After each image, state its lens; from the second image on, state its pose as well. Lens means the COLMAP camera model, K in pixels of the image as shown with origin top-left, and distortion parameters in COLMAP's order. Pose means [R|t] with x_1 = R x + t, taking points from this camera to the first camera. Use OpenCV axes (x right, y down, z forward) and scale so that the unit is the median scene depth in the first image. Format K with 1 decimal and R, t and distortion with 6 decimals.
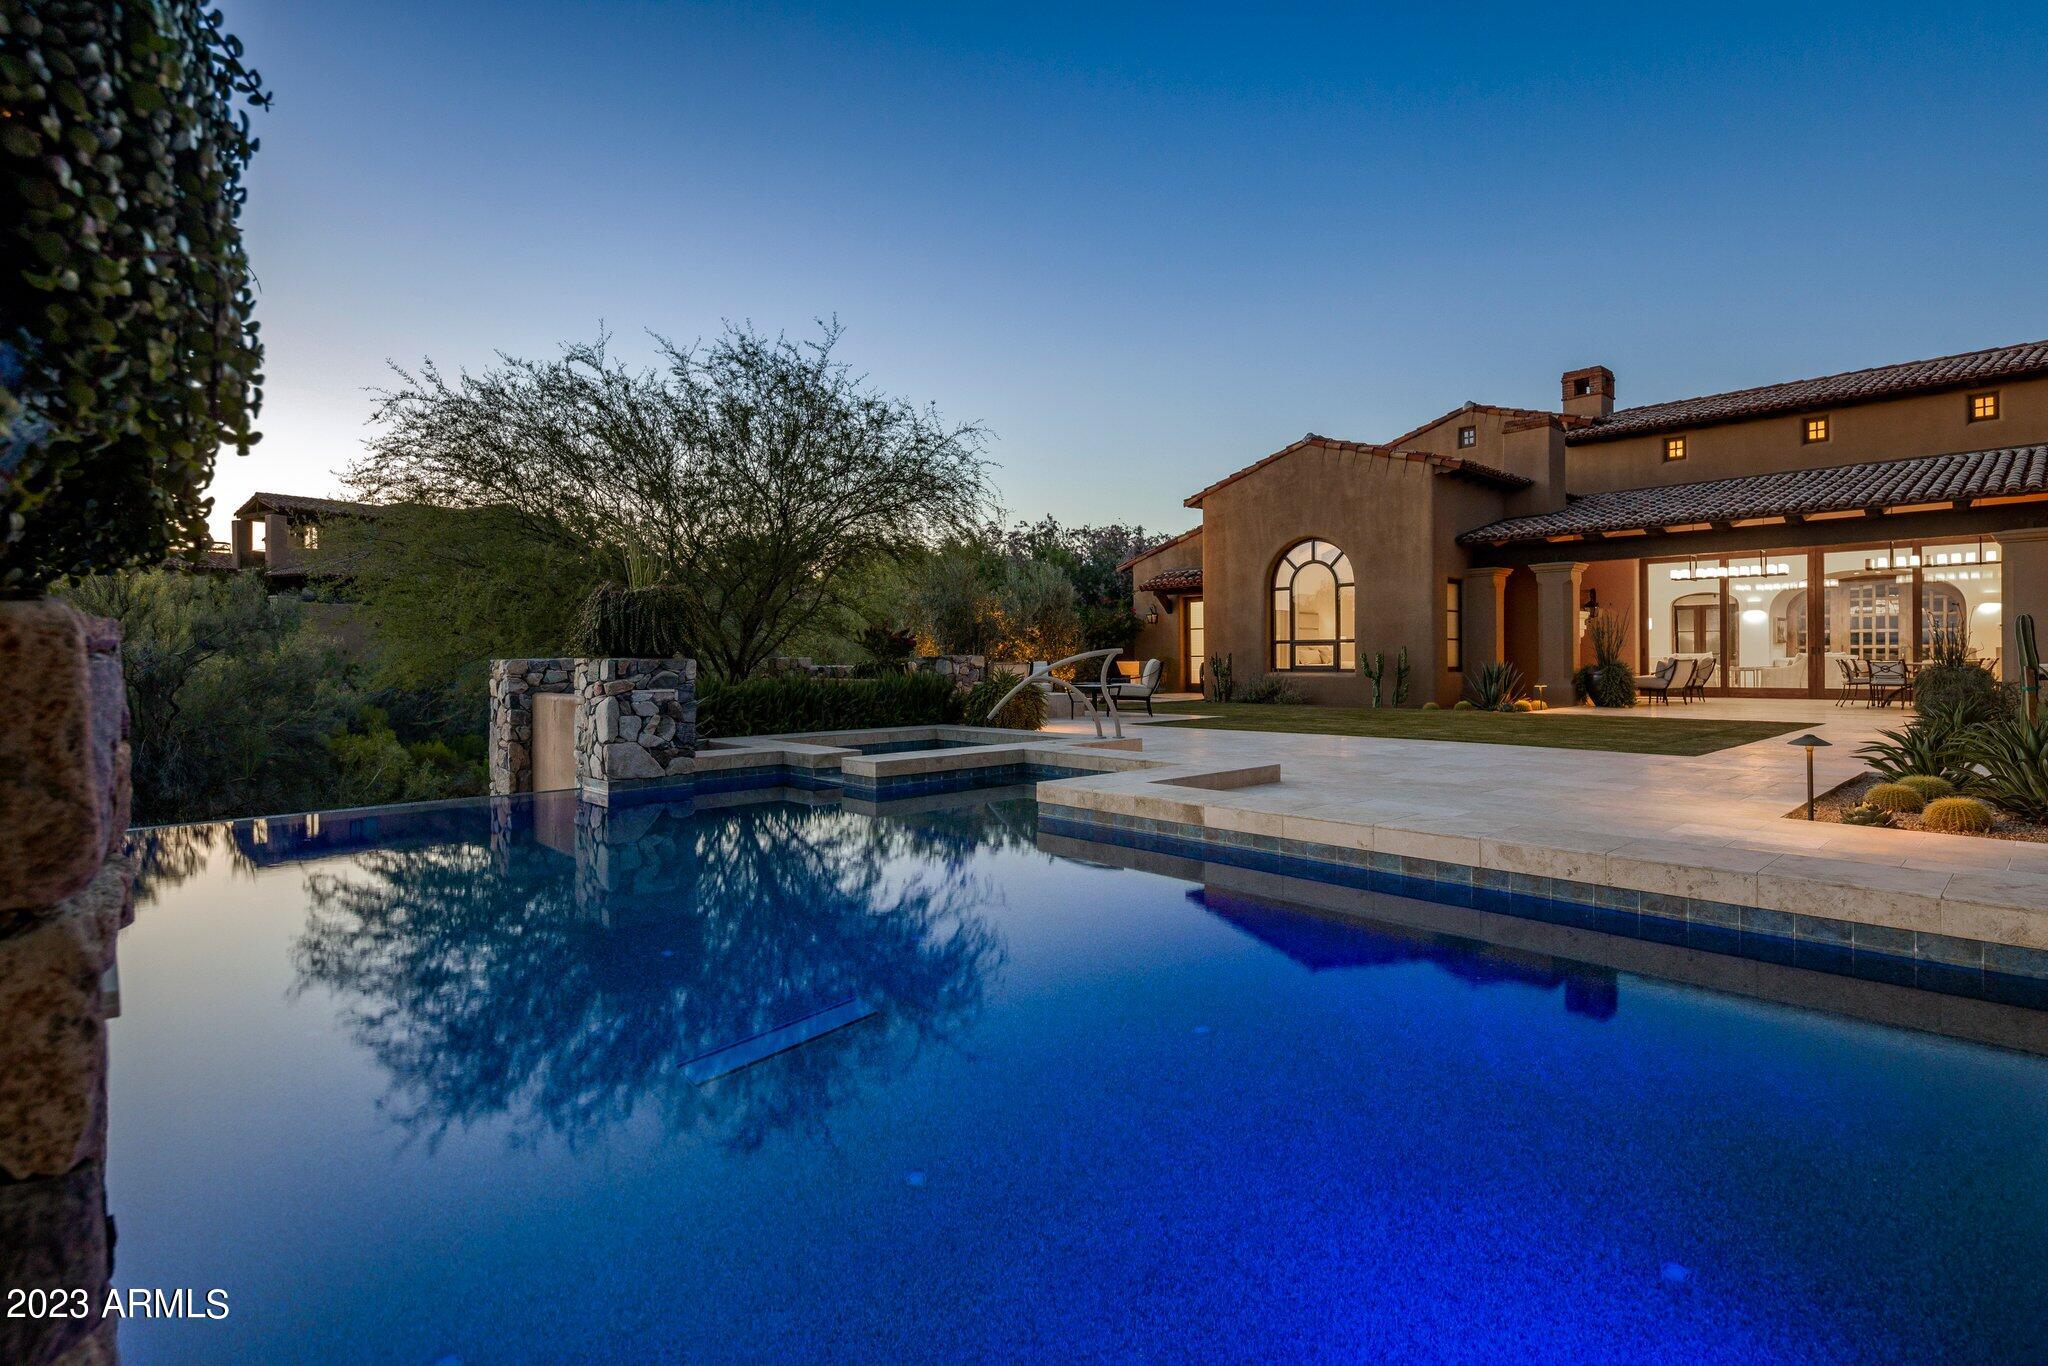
lens RADIAL K [[986.6, 0, 1037.7], [0, 986.6, 678.9], [0, 0, 1]] dist [0.005479, -0.005767]
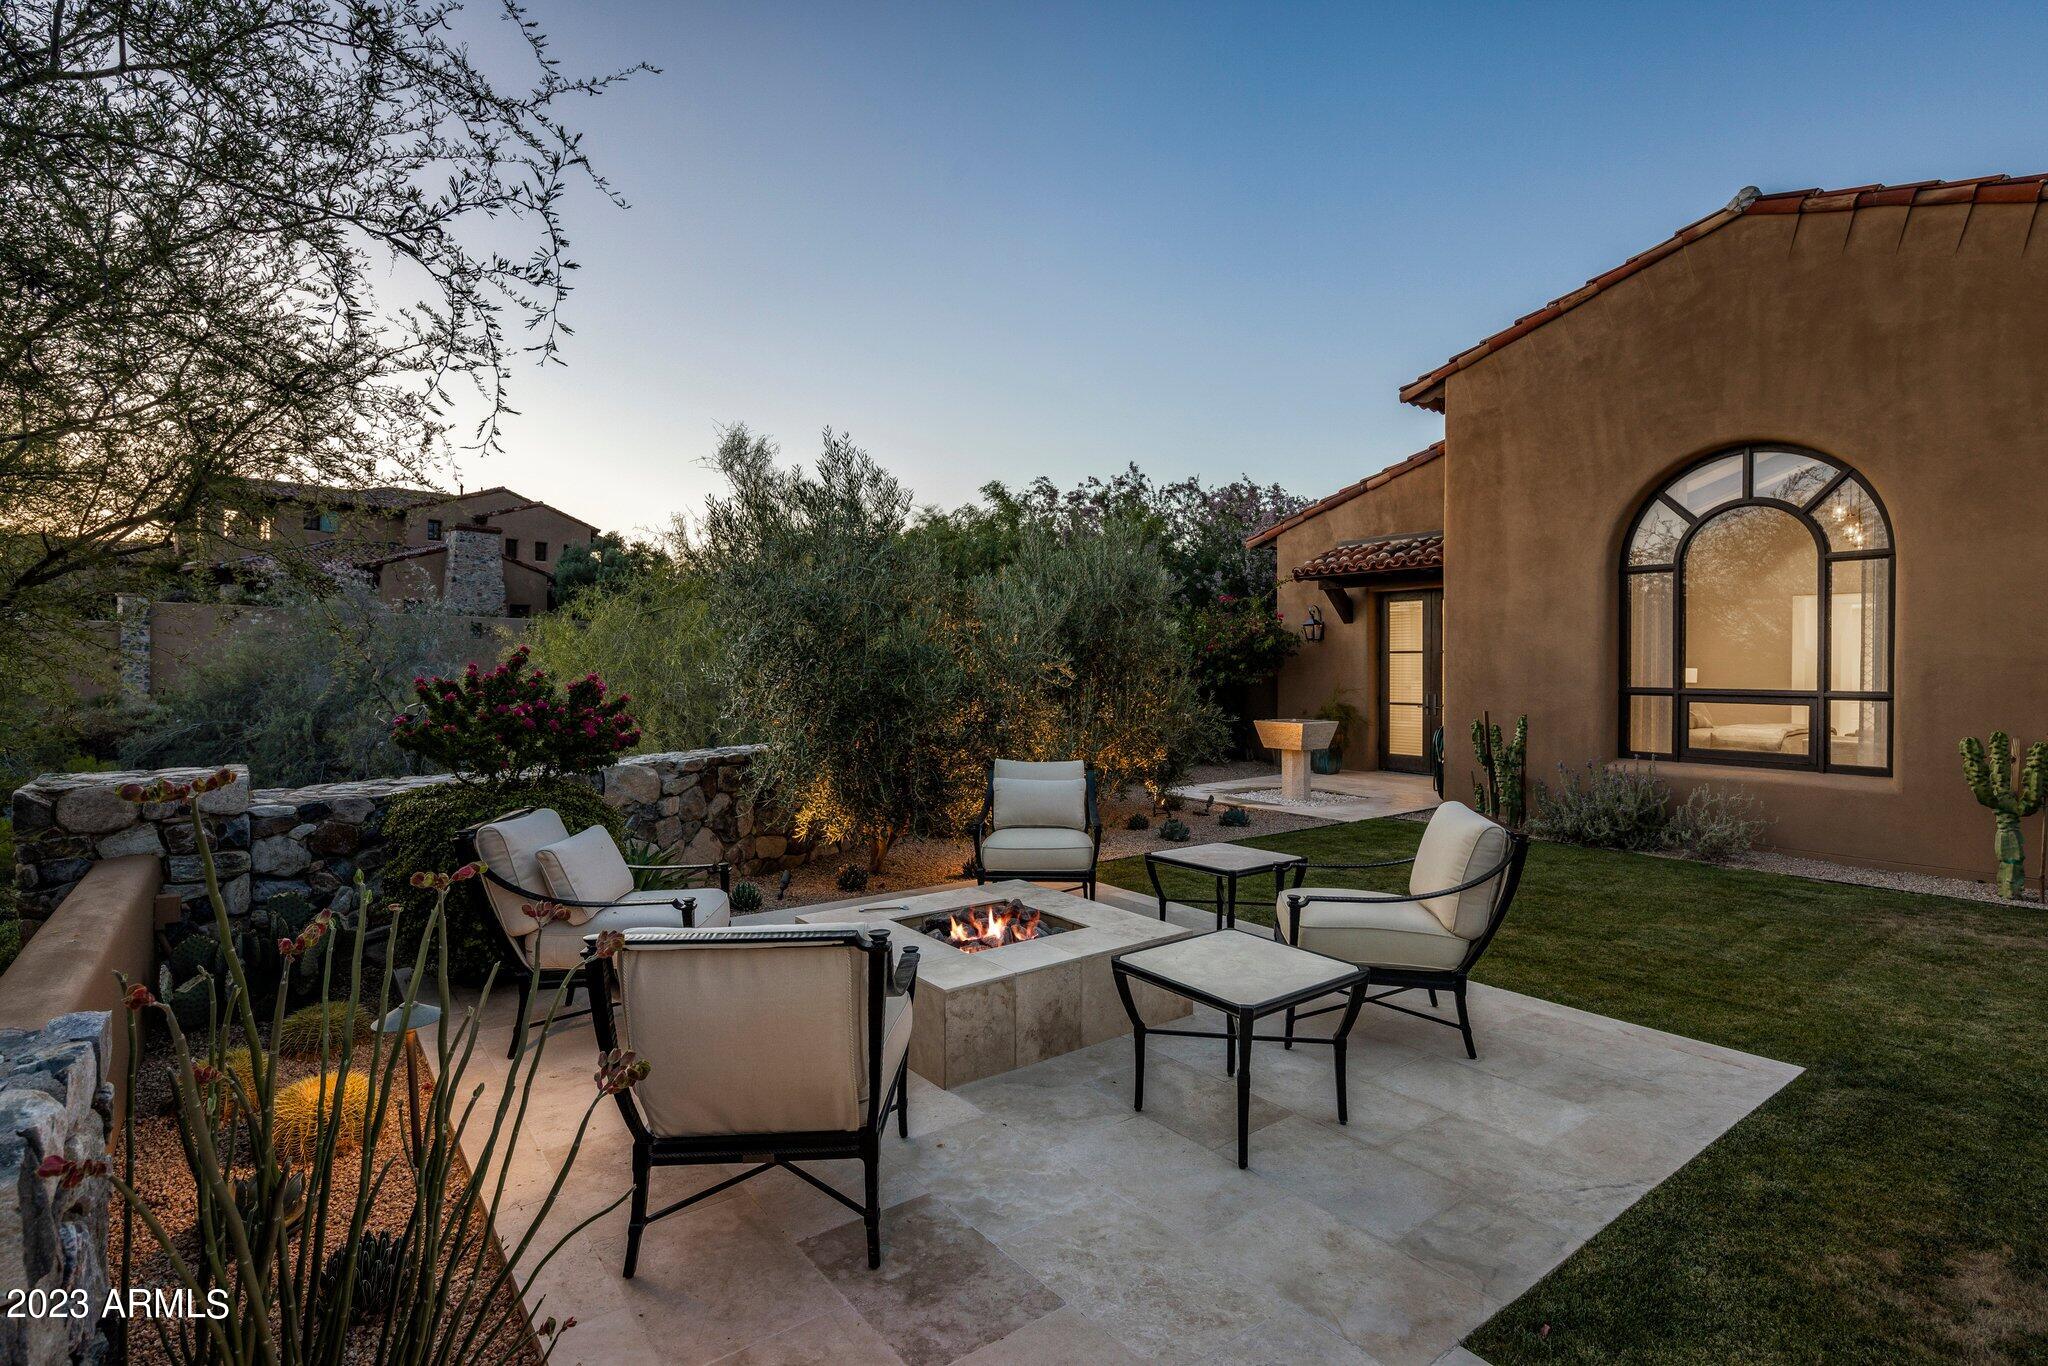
lens RADIAL K [[986.6, 0, 1037.7], [0, 986.6, 678.9], [0, 0, 1]] dist [0.005479, -0.005767]
pose [[0.994819, 0.008691, -0.101287, 0.028020], [-0.008987, 0.999957, -0.002474, -0.045612], [0.101262, 0.003372, 0.994854, 0.621681]]
